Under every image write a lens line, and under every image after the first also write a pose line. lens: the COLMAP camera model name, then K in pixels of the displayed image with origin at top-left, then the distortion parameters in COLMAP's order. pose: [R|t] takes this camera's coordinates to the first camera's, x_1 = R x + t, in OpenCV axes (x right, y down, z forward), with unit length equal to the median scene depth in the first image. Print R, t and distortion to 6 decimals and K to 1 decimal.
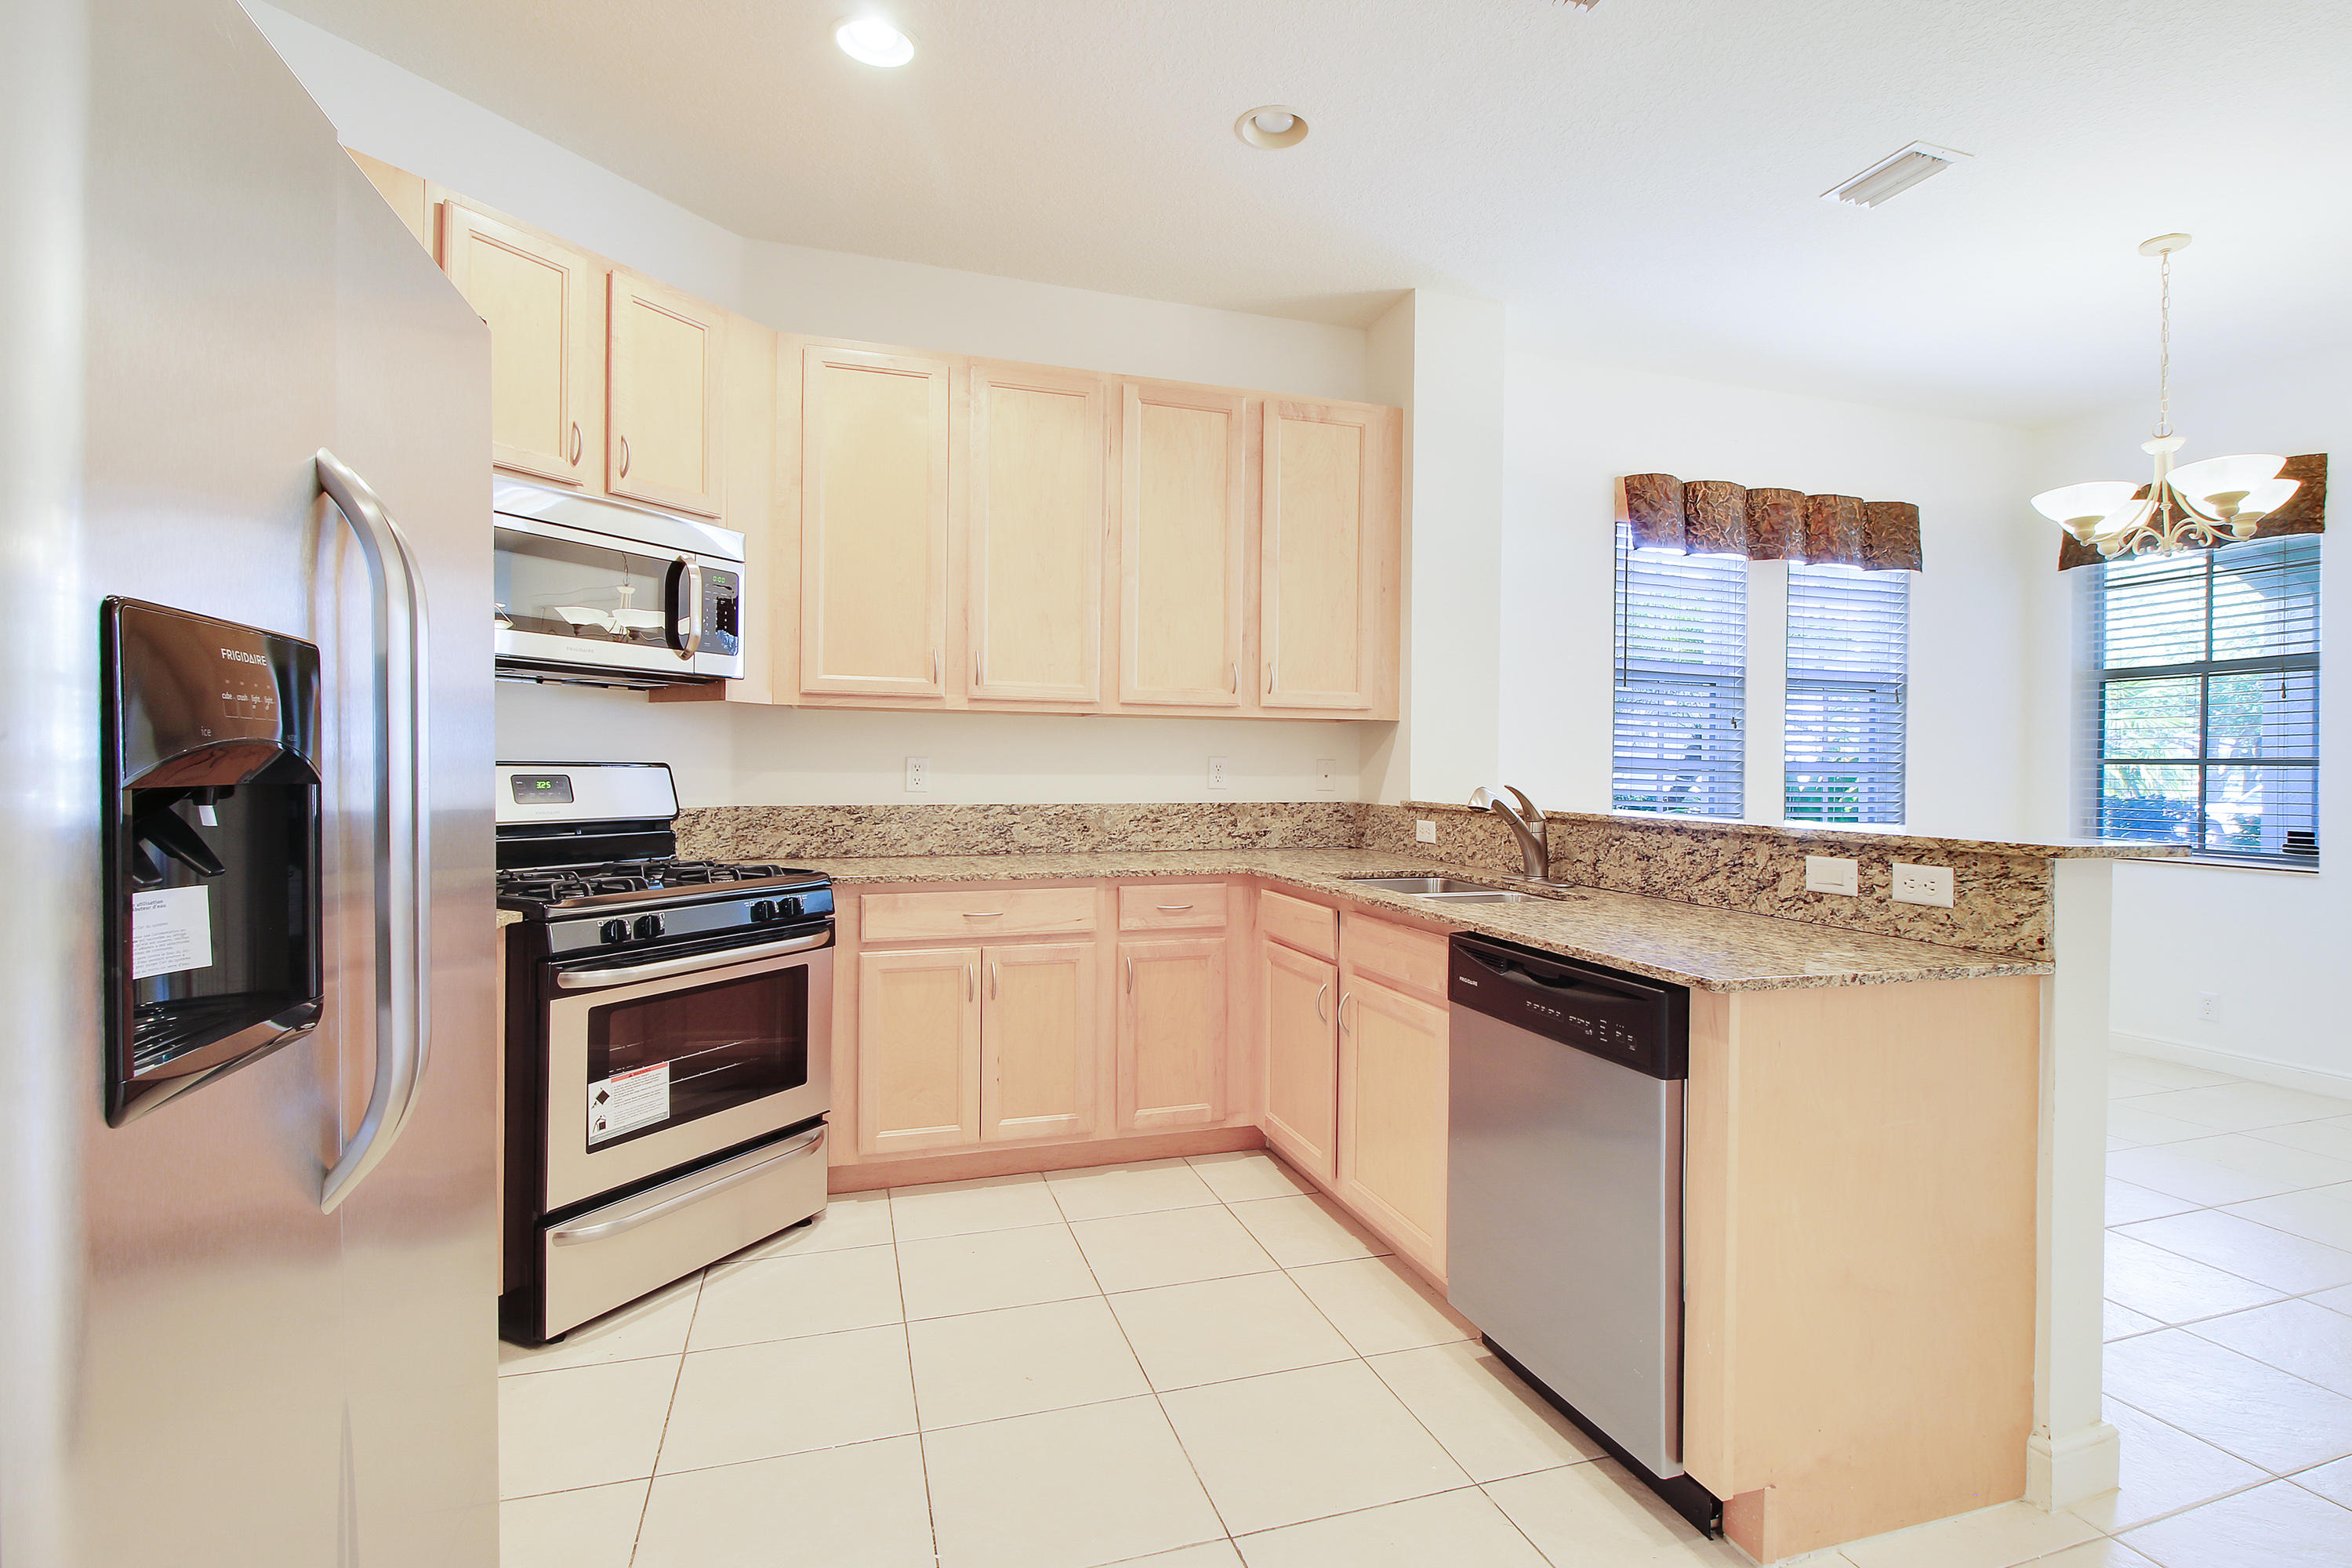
lens RADIAL K [[1134.7, 0, 1239.3], [0, 1134.7, 779.3], [0, 0, 1]] dist [-0.008343, 0.000682]
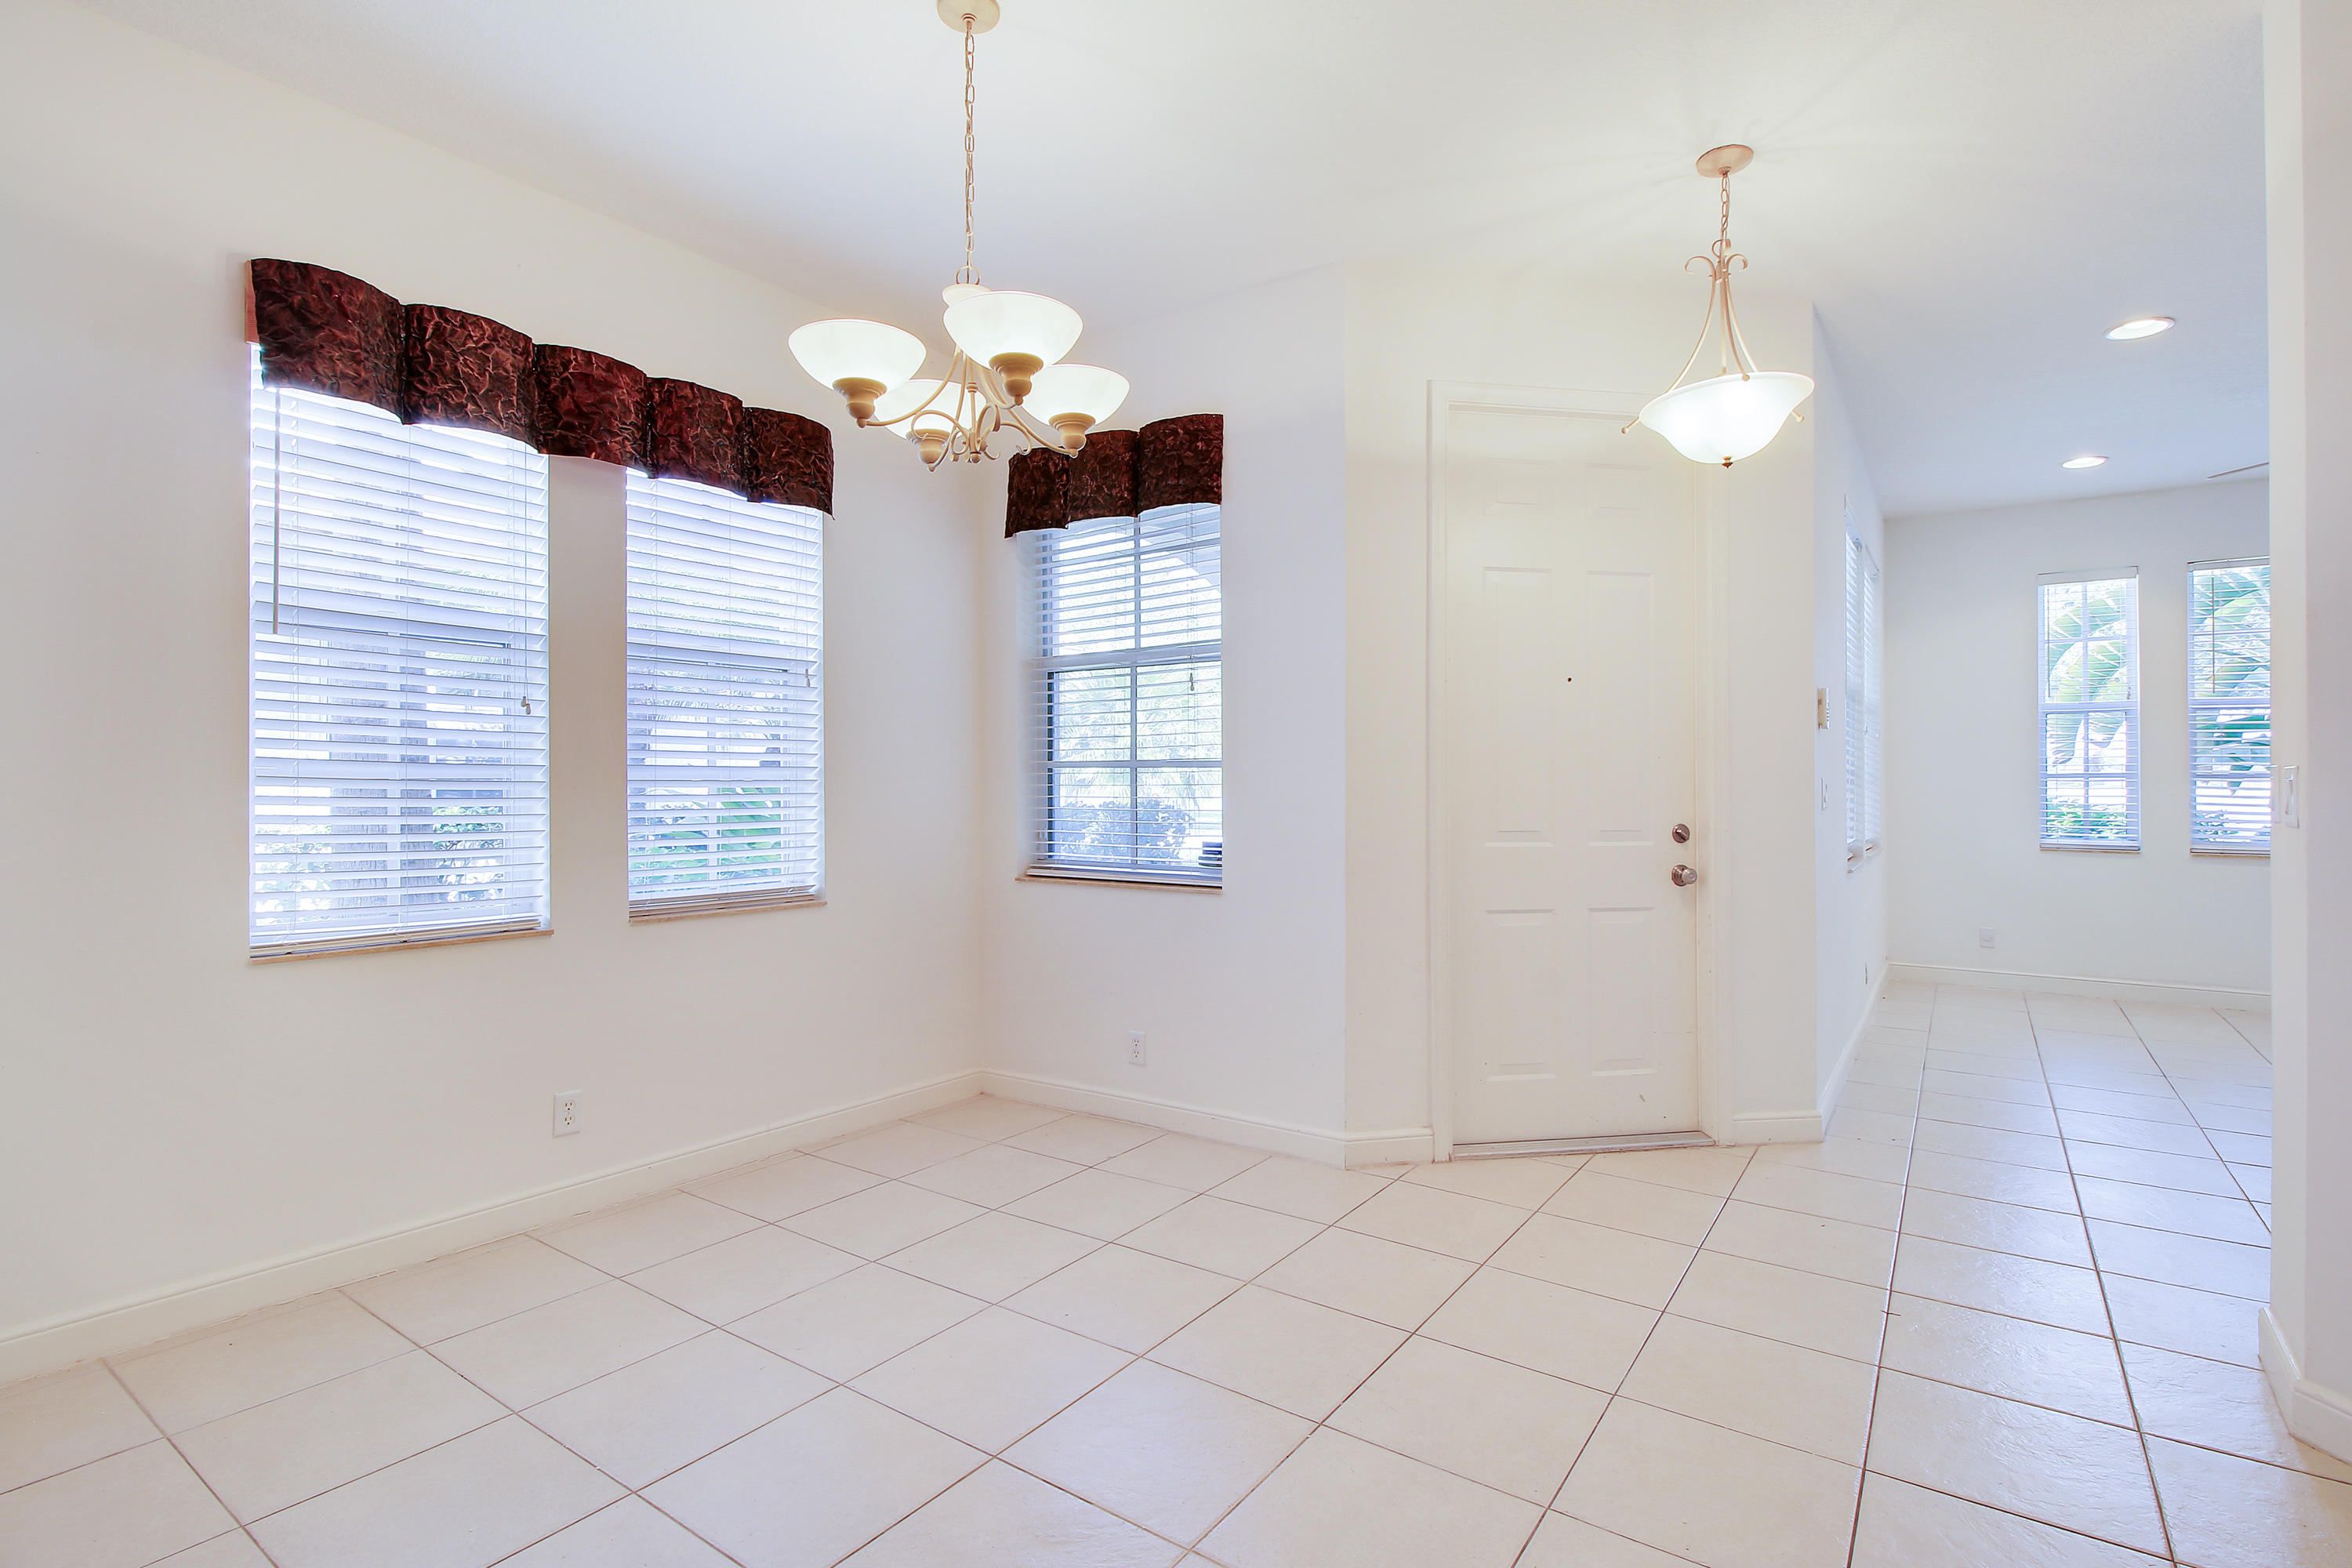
lens RADIAL K [[1134.7, 0, 1192.2], [0, 1134.7, 782.4], [0, 0, 1]] dist [-0.008343, 0.000682]
pose [[0.809953, -0.009713, 0.586415, 0.377389], [0.013150, 0.999912, -0.001602, 0.000461], [-0.586348, 0.009009, 0.810009, 0.264335]]
